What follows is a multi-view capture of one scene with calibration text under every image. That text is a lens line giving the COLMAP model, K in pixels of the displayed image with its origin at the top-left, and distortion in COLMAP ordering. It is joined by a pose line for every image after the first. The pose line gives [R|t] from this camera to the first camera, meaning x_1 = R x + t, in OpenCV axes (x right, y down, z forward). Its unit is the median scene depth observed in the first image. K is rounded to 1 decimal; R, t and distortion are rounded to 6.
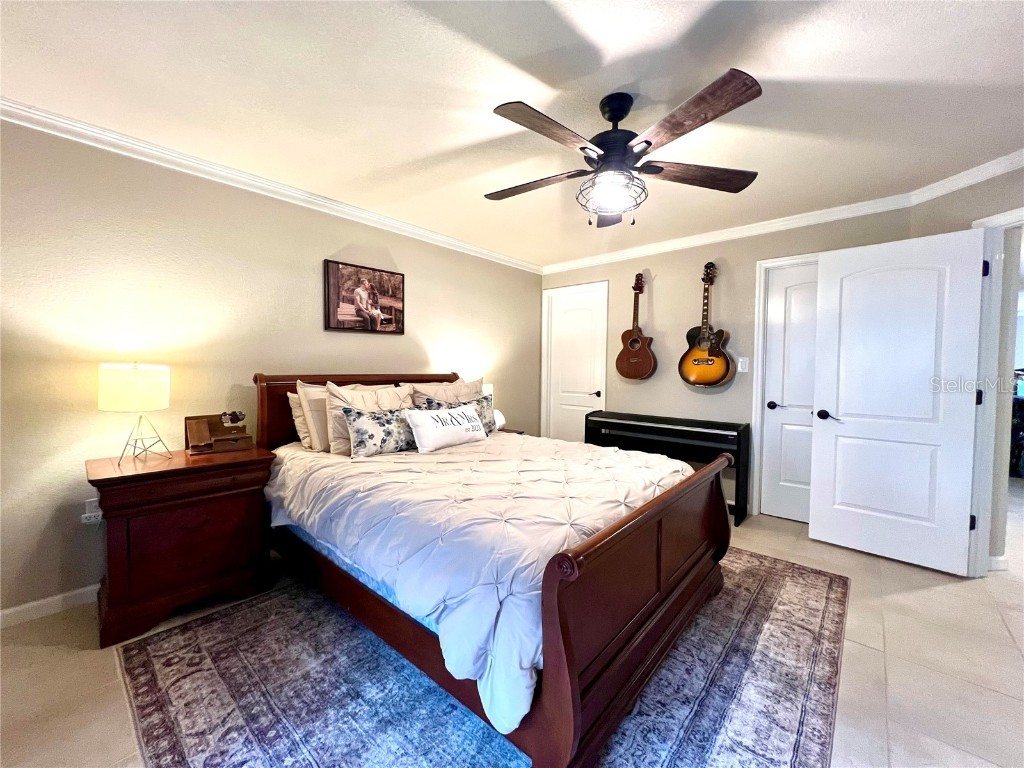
lens RADIAL K [[409.2, 0, 505.7], [0, 409.2, 380.8], [0, 0, 1]] dist [-0.004046, 0.000555]
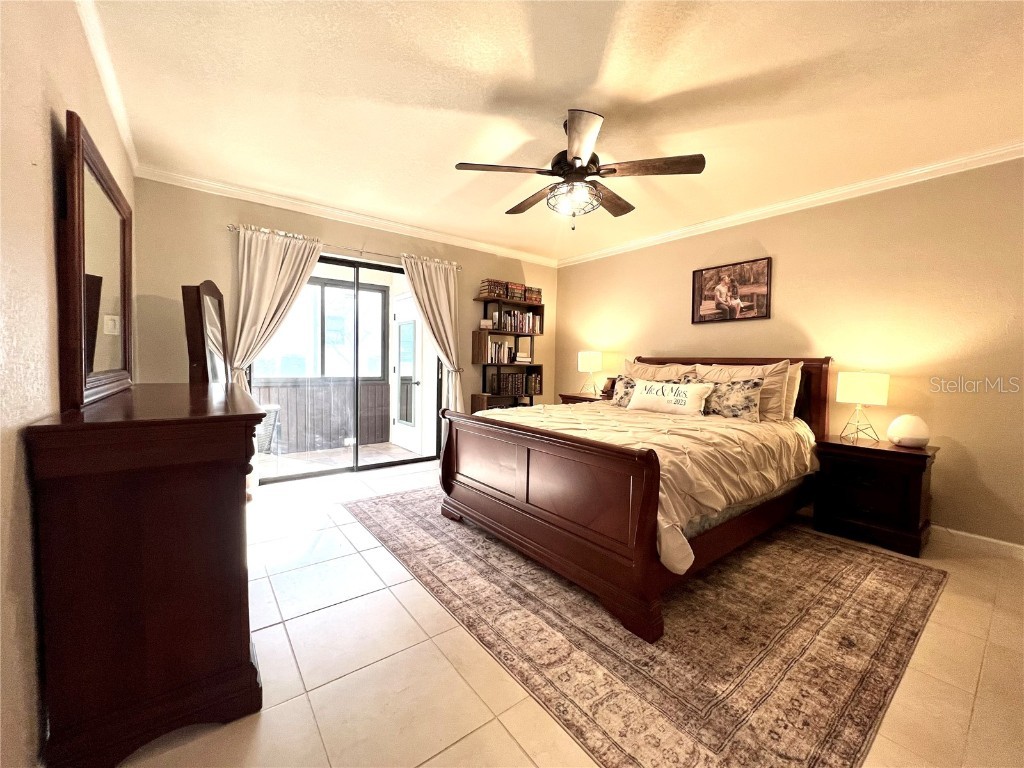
lens RADIAL K [[409.2, 0, 511.3], [0, 409.2, 379.5], [0, 0, 1]] dist [-0.004046, 0.000555]
pose [[-0.184055, 0.027573, -0.982529, 0.927716], [-0.055662, 0.997710, 0.038426, 0.033565], [0.981339, 0.061762, -0.182099, 0.649003]]
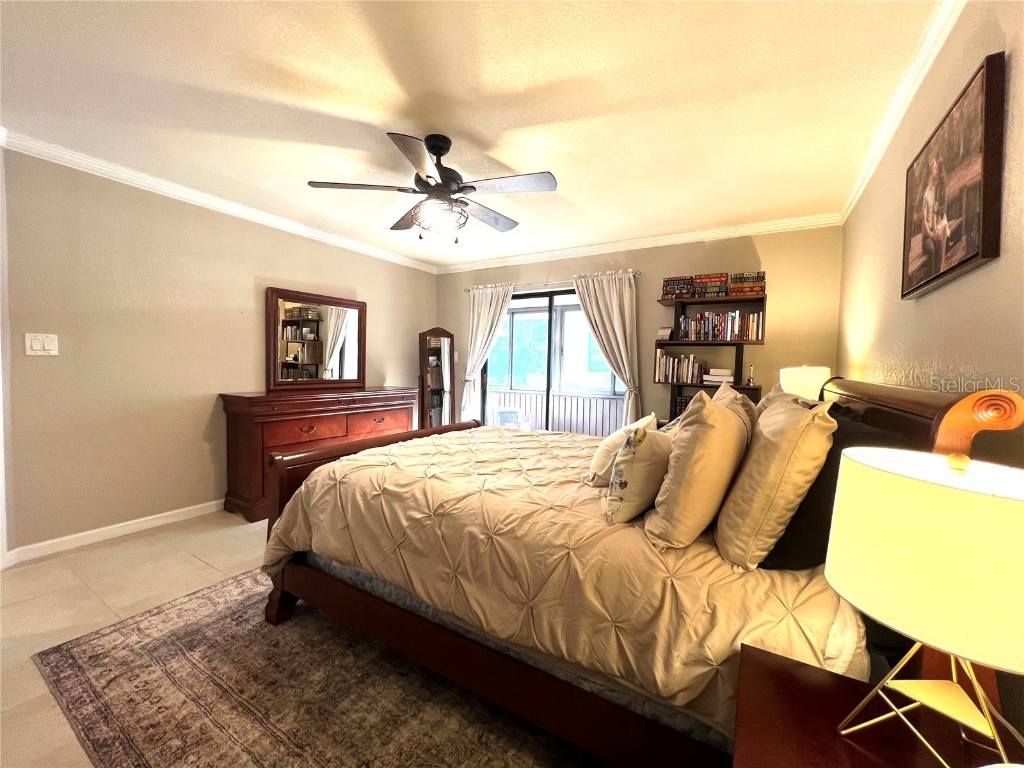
lens RADIAL K [[409.2, 0, 508.0], [0, 409.2, 380.7], [0, 0, 1]] dist [-0.004046, 0.000555]
pose [[-0.984174, -0.027120, -0.175116, 0.159118], [-0.040337, 0.996563, 0.072360, -0.035024], [0.172552, 0.078278, -0.981885, 1.377676]]
